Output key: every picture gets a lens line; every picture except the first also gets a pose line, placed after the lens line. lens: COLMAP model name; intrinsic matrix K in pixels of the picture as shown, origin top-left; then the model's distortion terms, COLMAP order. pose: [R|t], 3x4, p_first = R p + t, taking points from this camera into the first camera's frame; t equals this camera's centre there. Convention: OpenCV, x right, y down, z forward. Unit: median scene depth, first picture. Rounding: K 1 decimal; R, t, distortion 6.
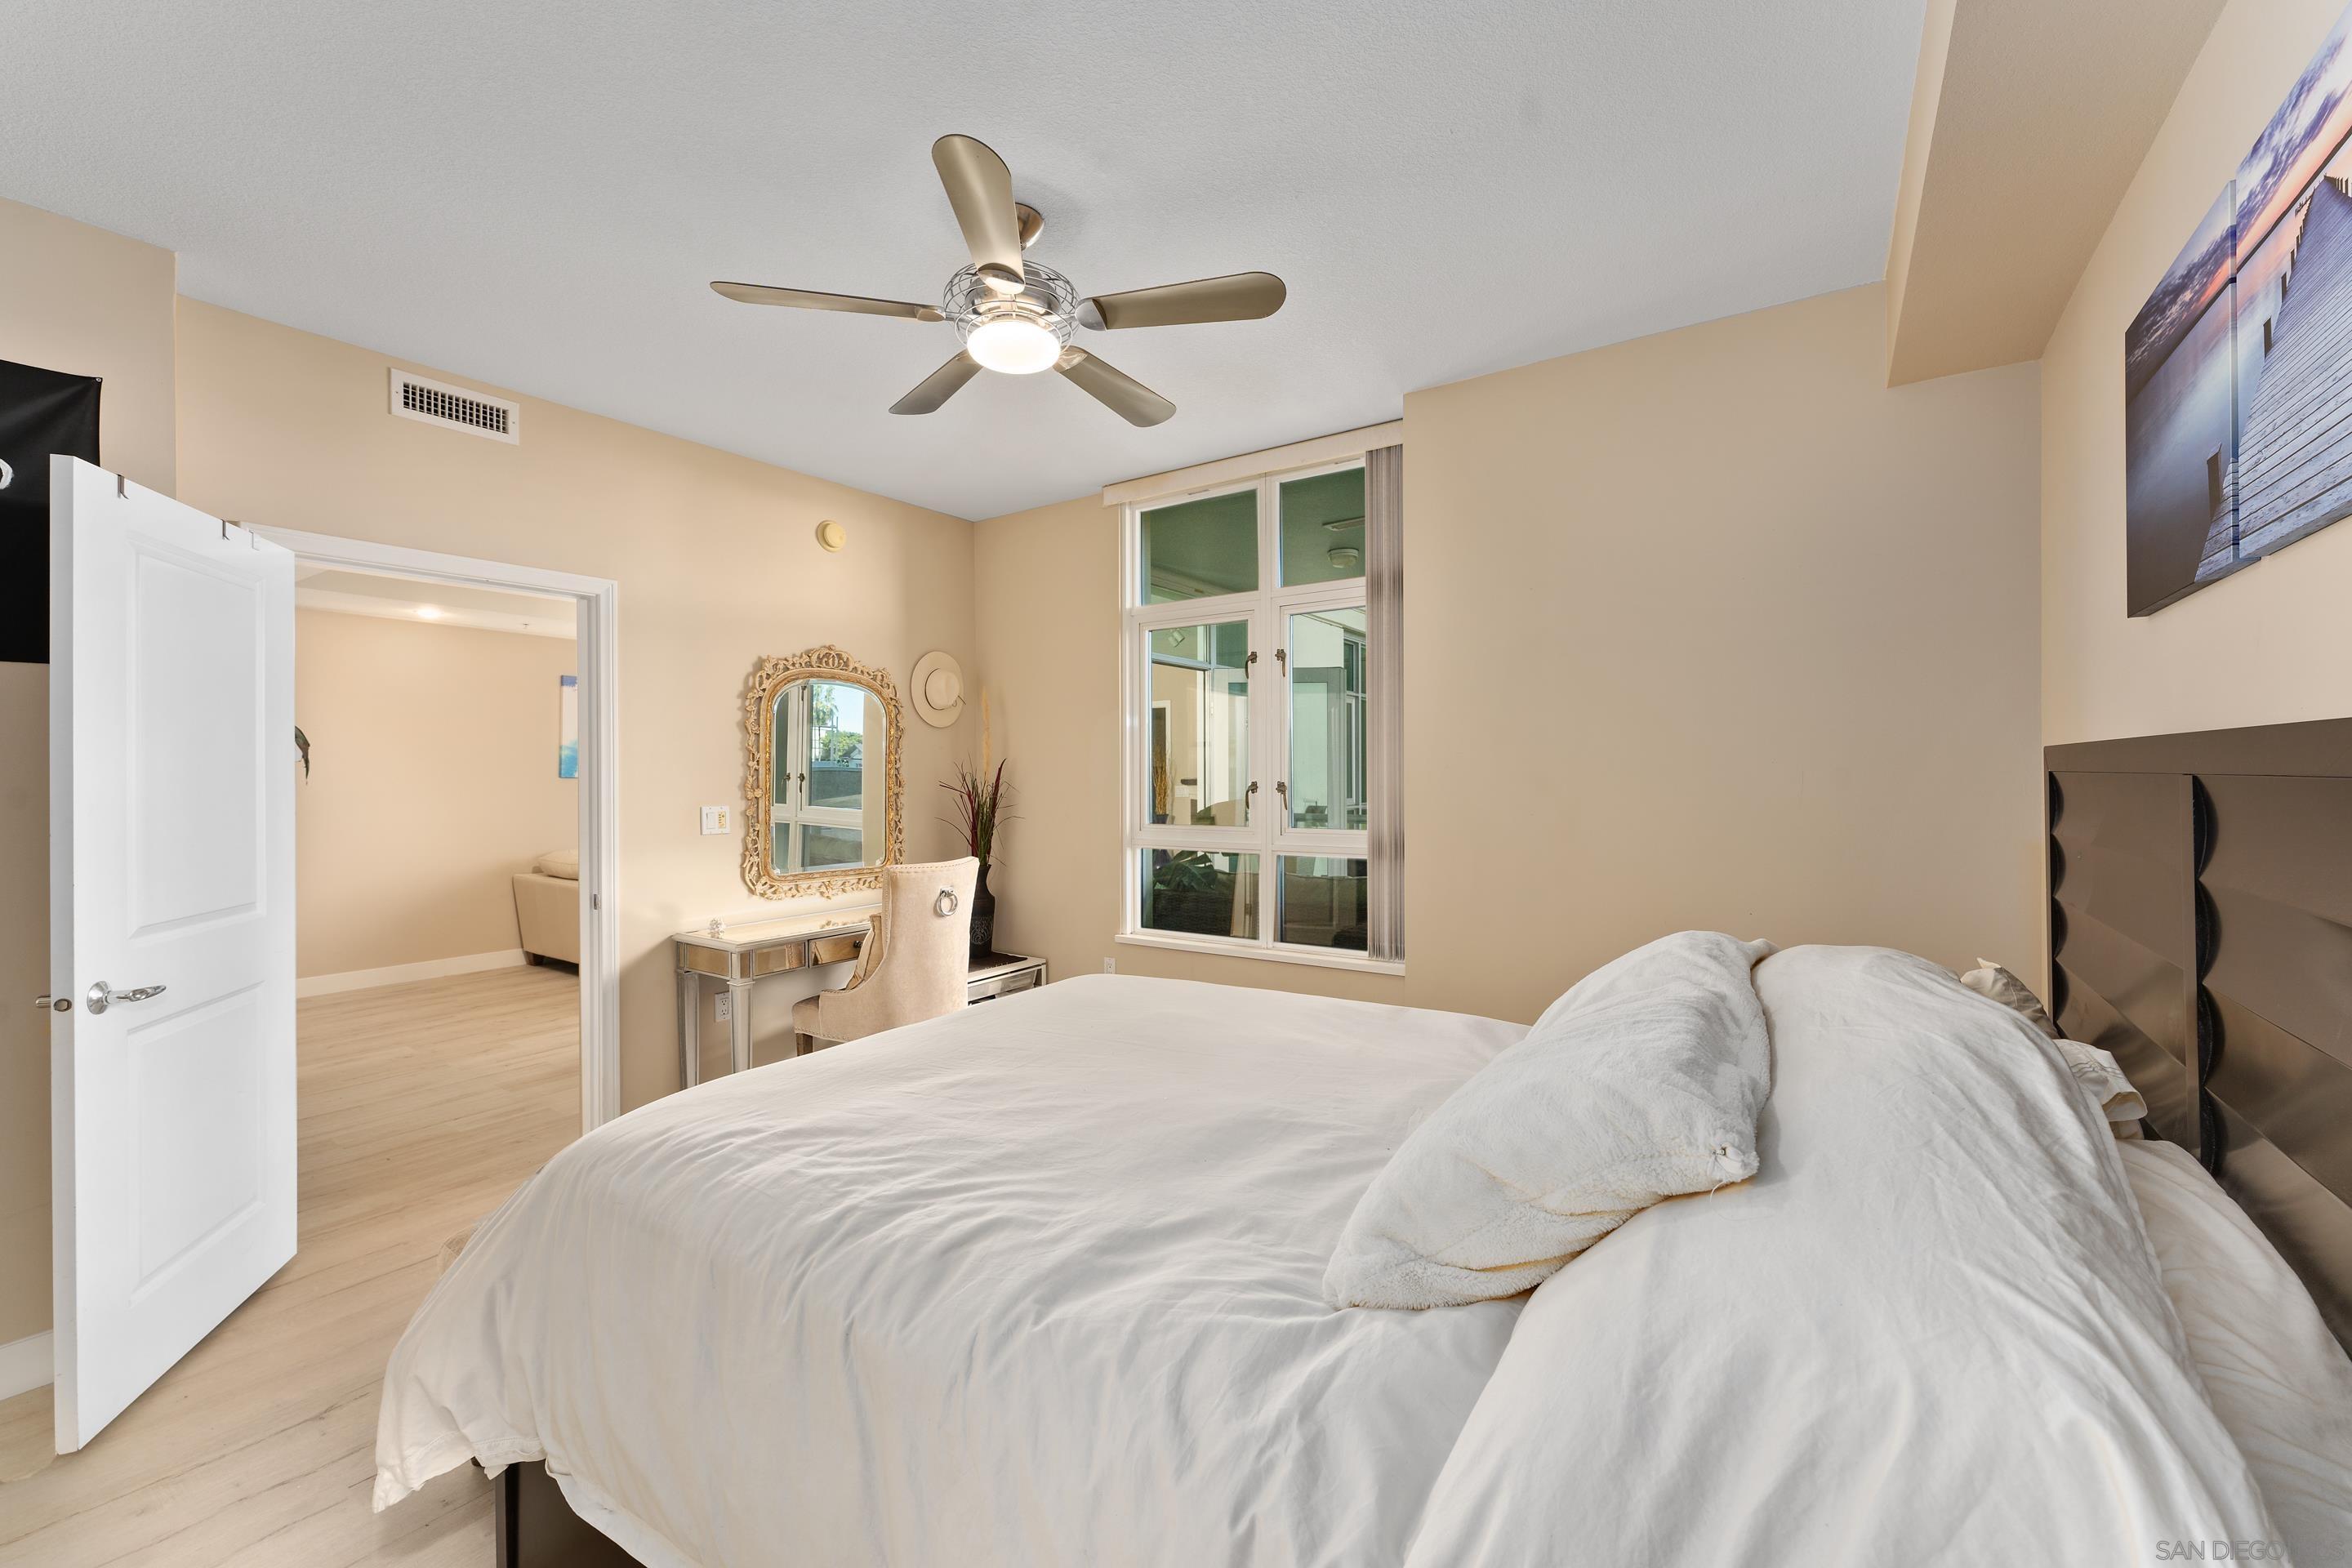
lens RADIAL K [[948.2, 0, 1181.2], [0, 948.2, 780.0], [0, 0, 1]] dist [-0.000426, -0.000963]
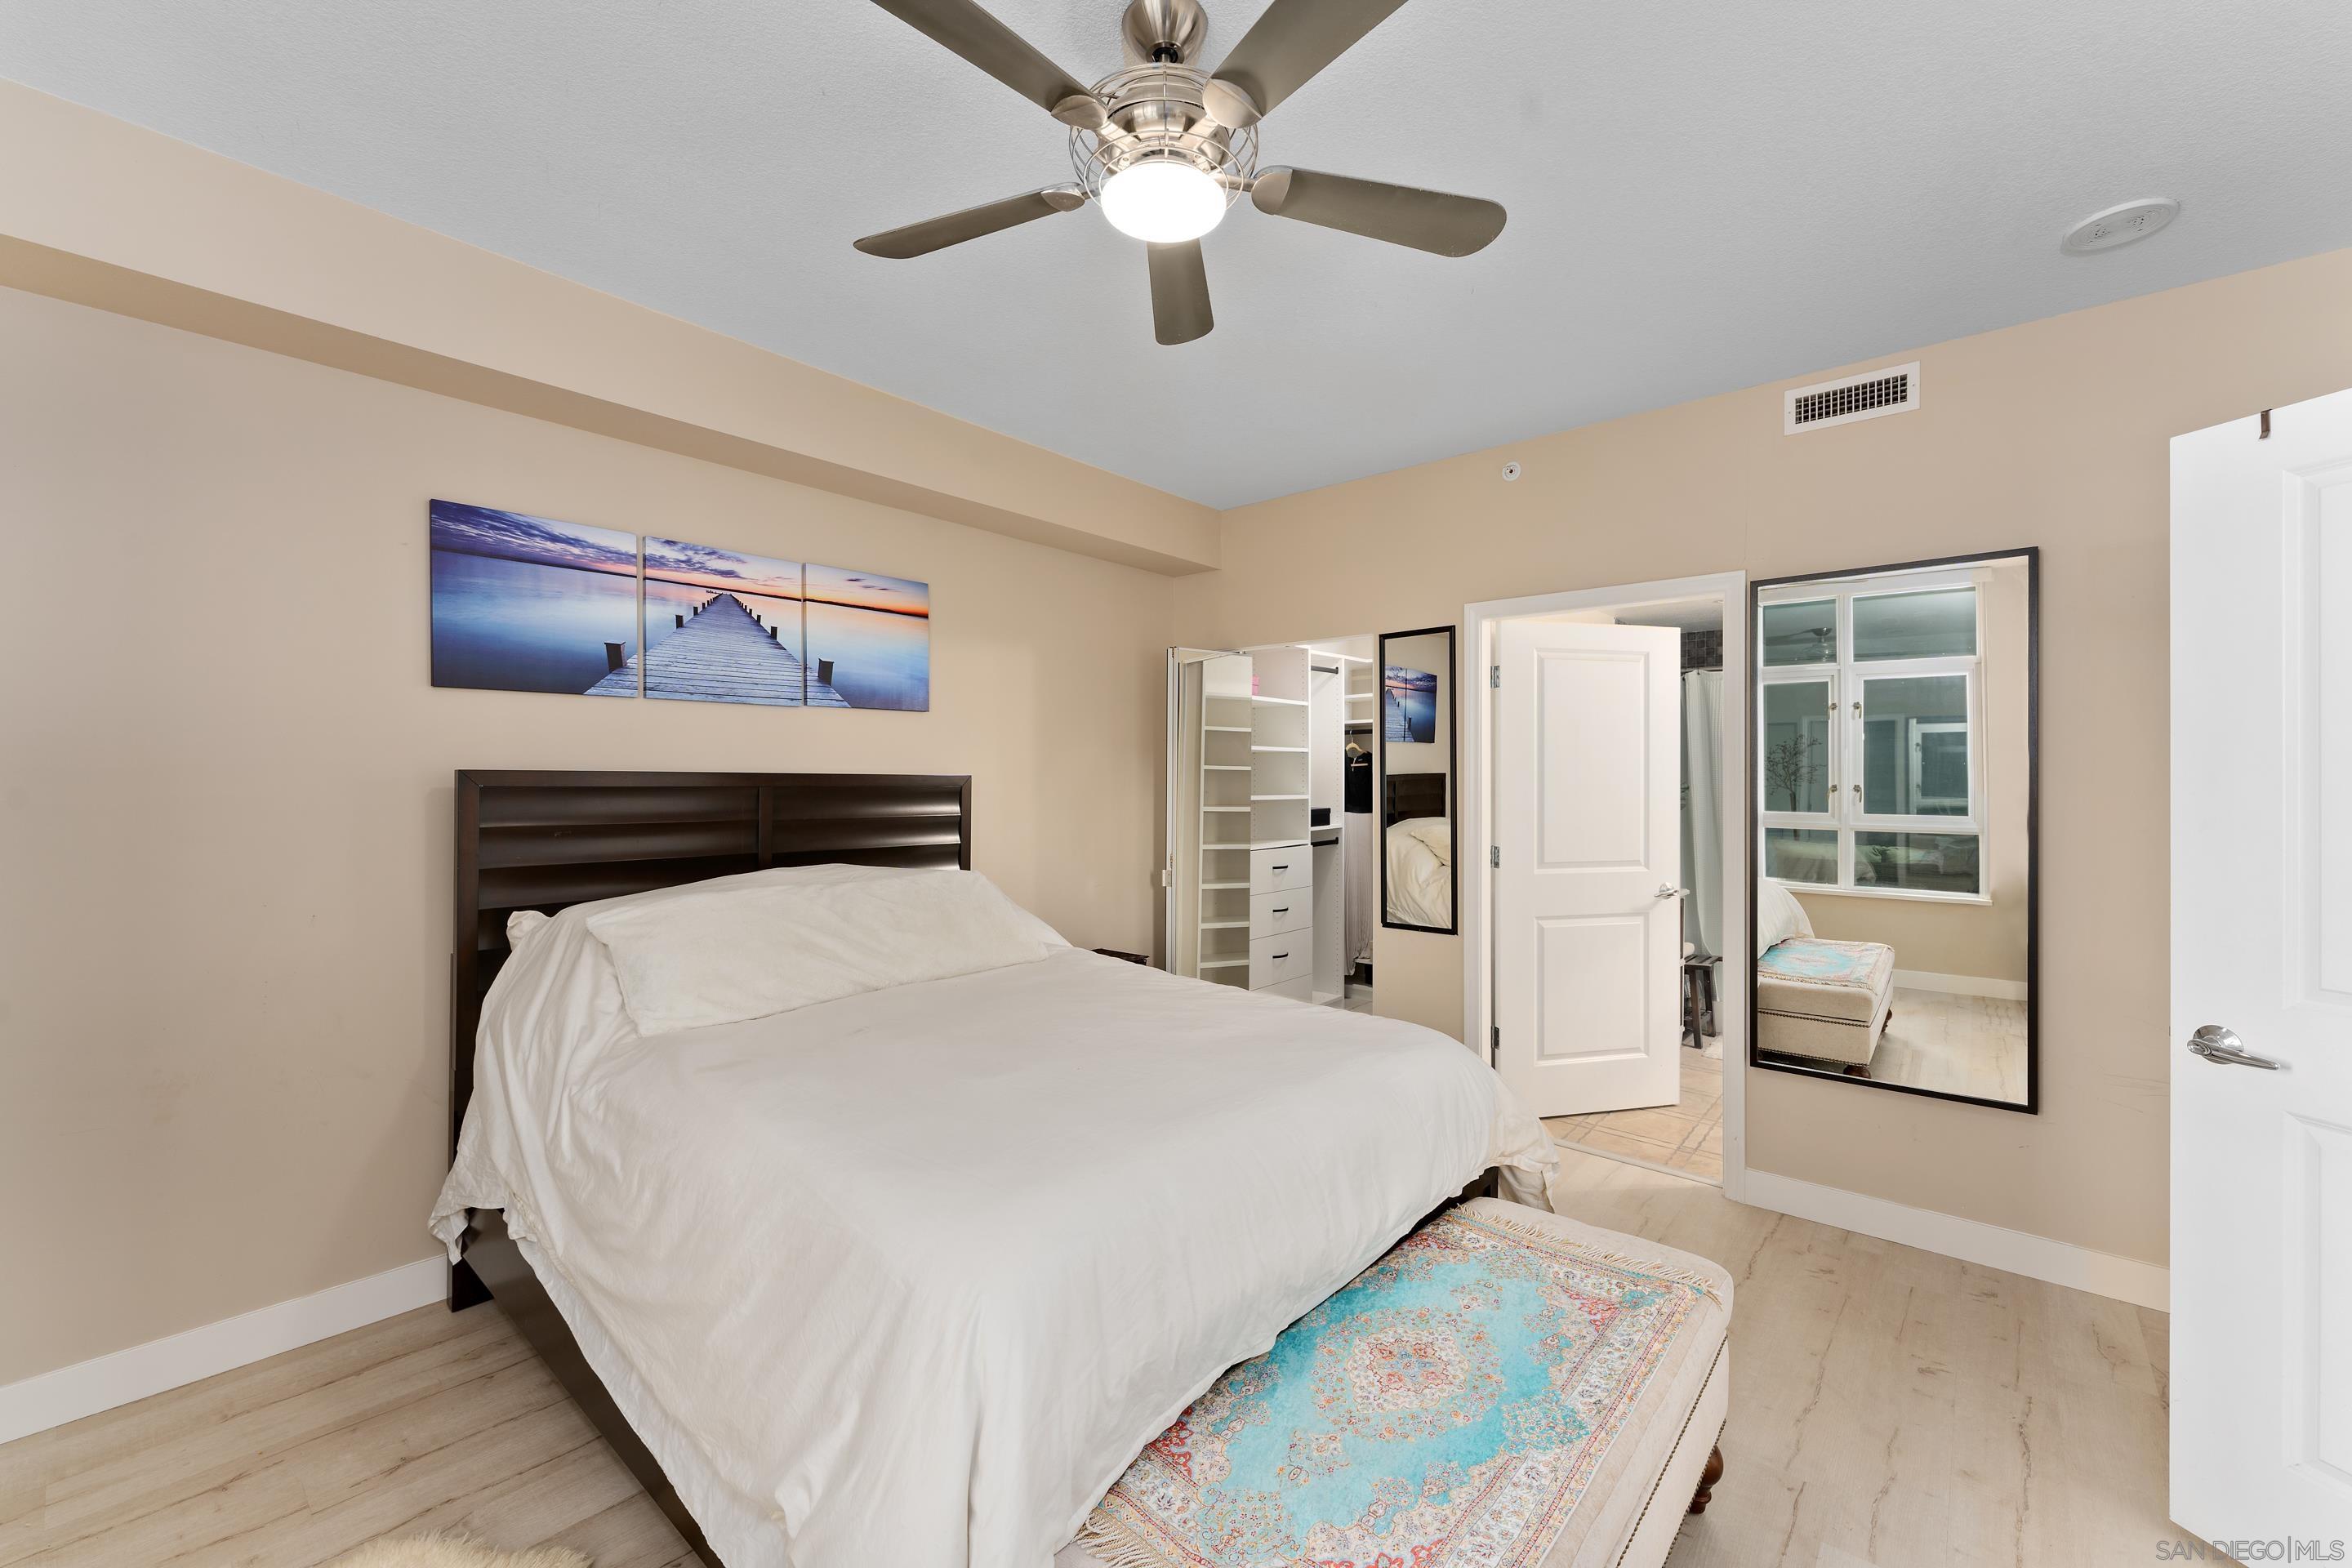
lens RADIAL K [[948.2, 0, 1171.7], [0, 948.2, 779.8], [0, 0, 1]] dist [-0.000426, -0.000963]
pose [[-0.994052, 0.009530, 0.108492, -0.140297], [0.009300, 0.999953, -0.002628, -0.001826], [-0.108512, -0.001603, -0.994094, 0.977353]]
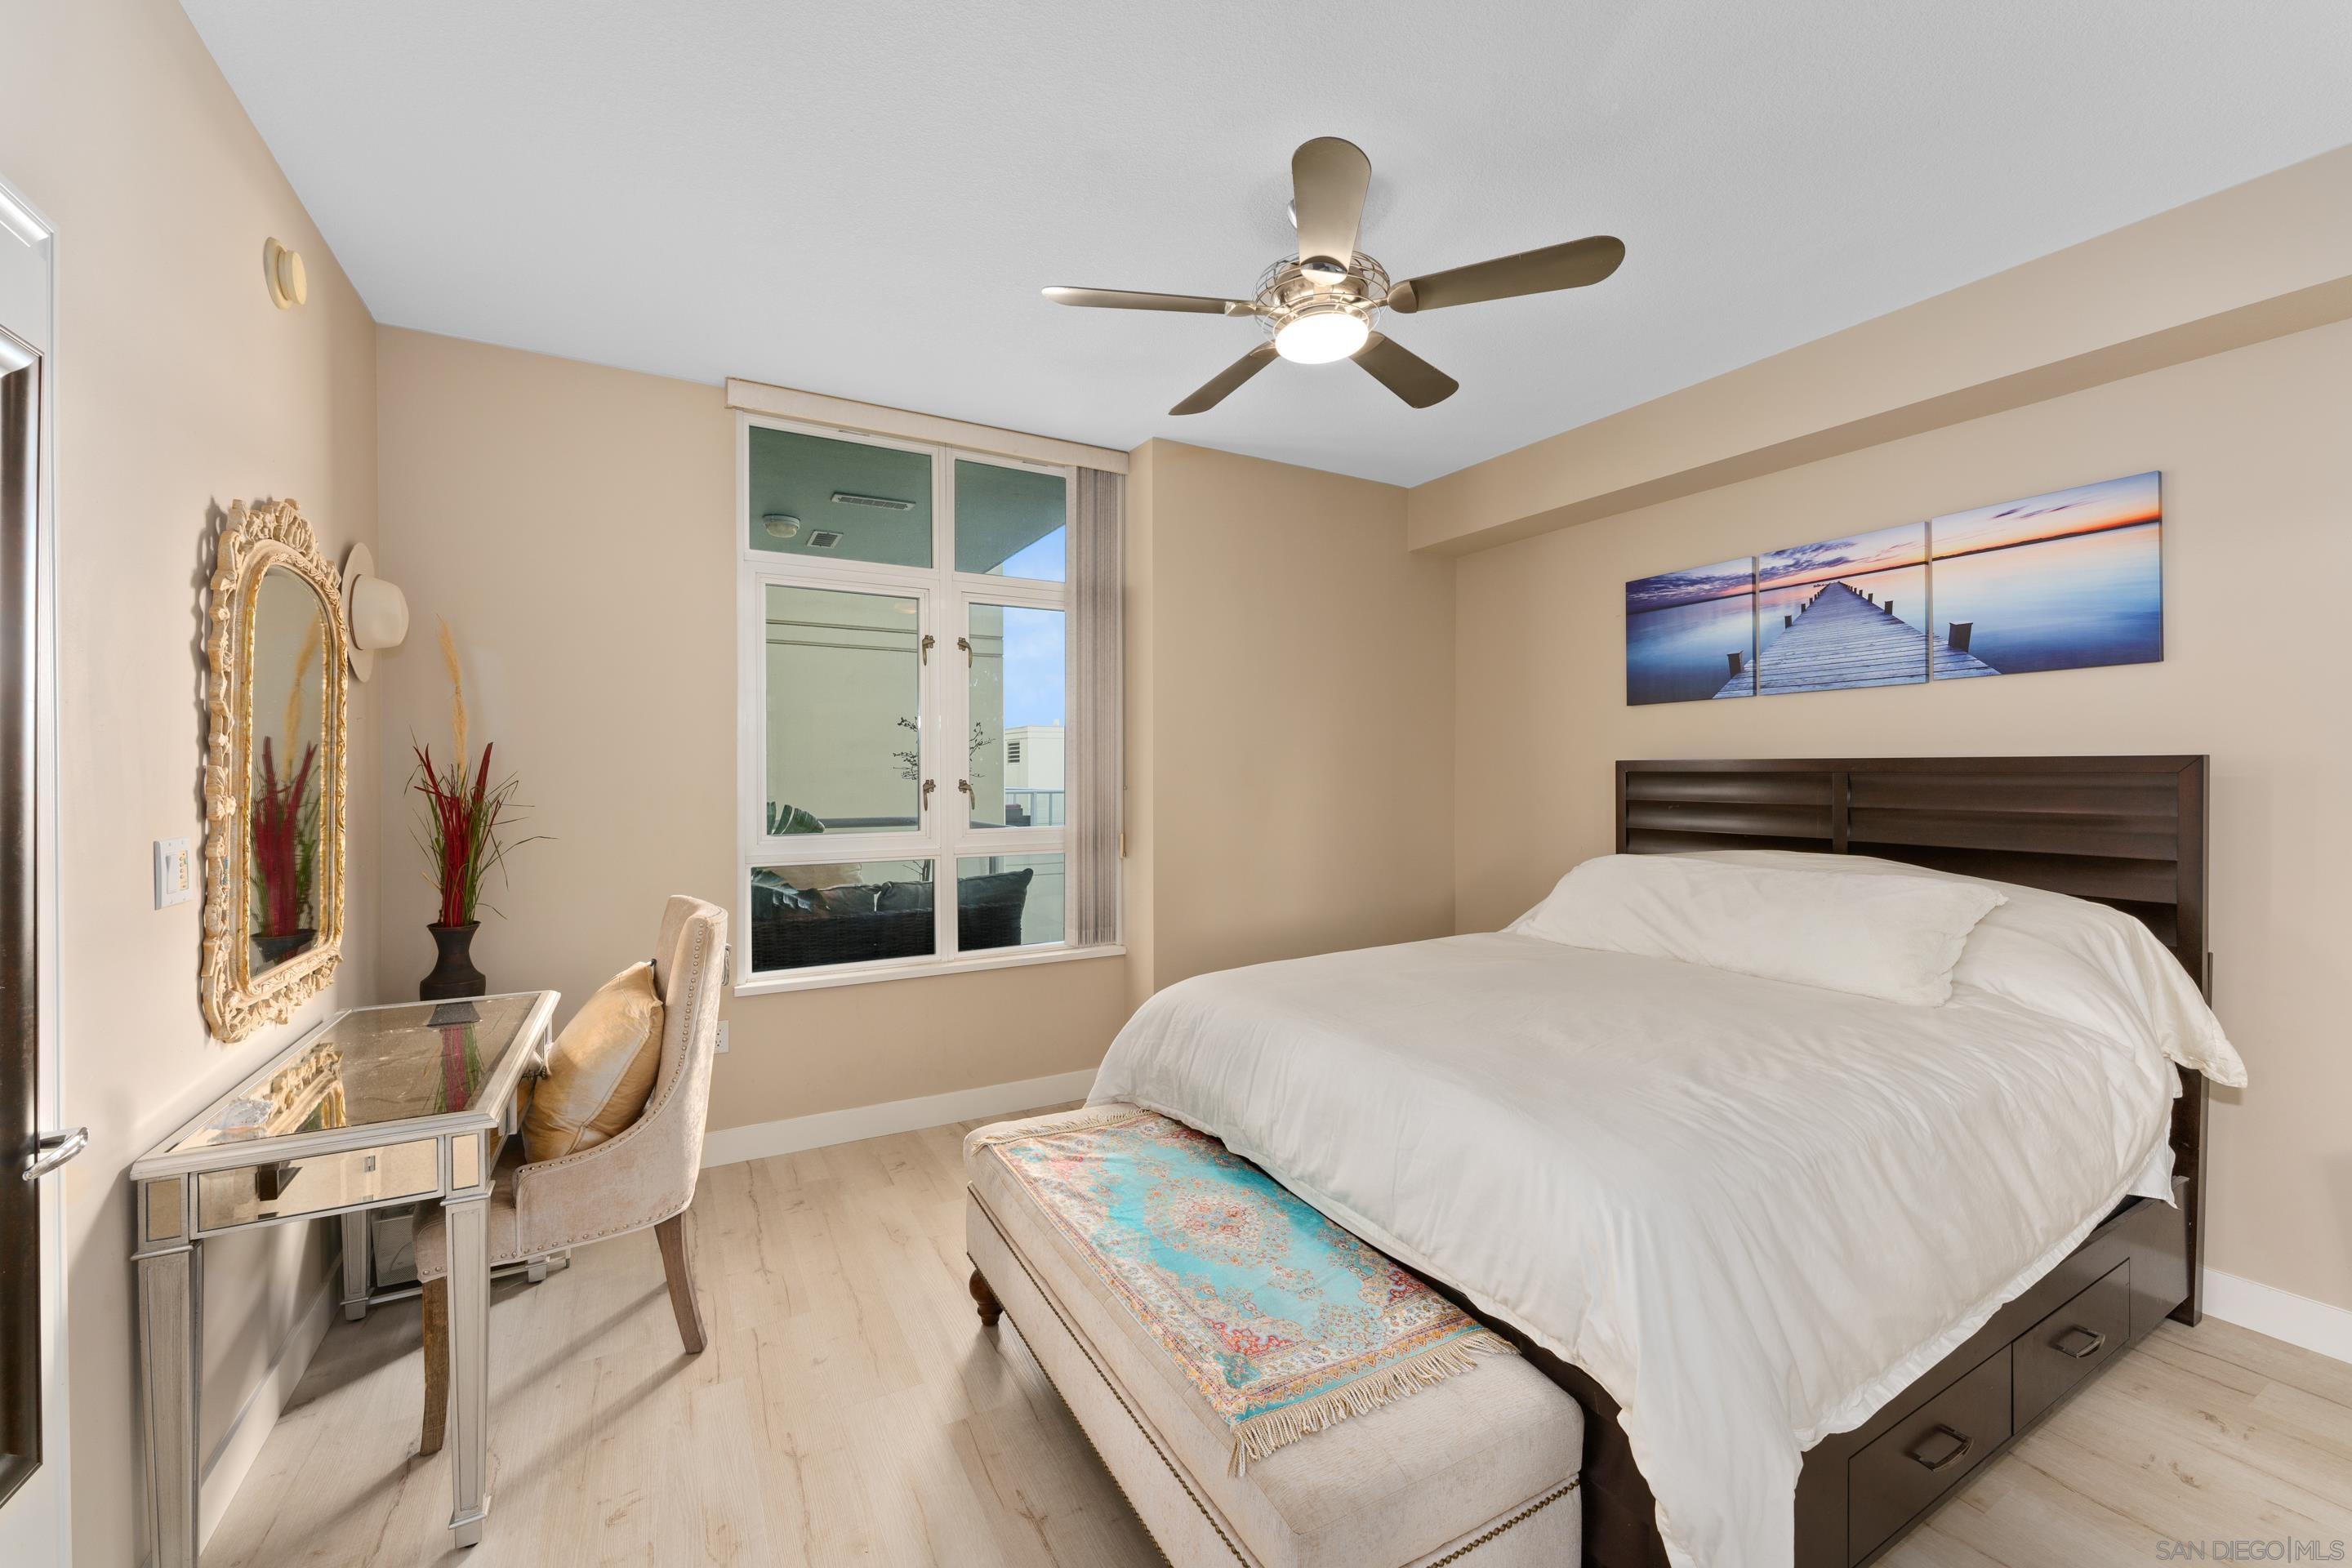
lens RADIAL K [[948.2, 0, 1183.5], [0, 948.2, 782.0], [0, 0, 1]] dist [-0.000426, -0.000963]
pose [[0.434346, -0.004110, 0.900737, -0.638591], [0.003355, 0.999990, 0.002945, 0.002344], [-0.900740, 0.001743, 0.434355, 0.395247]]
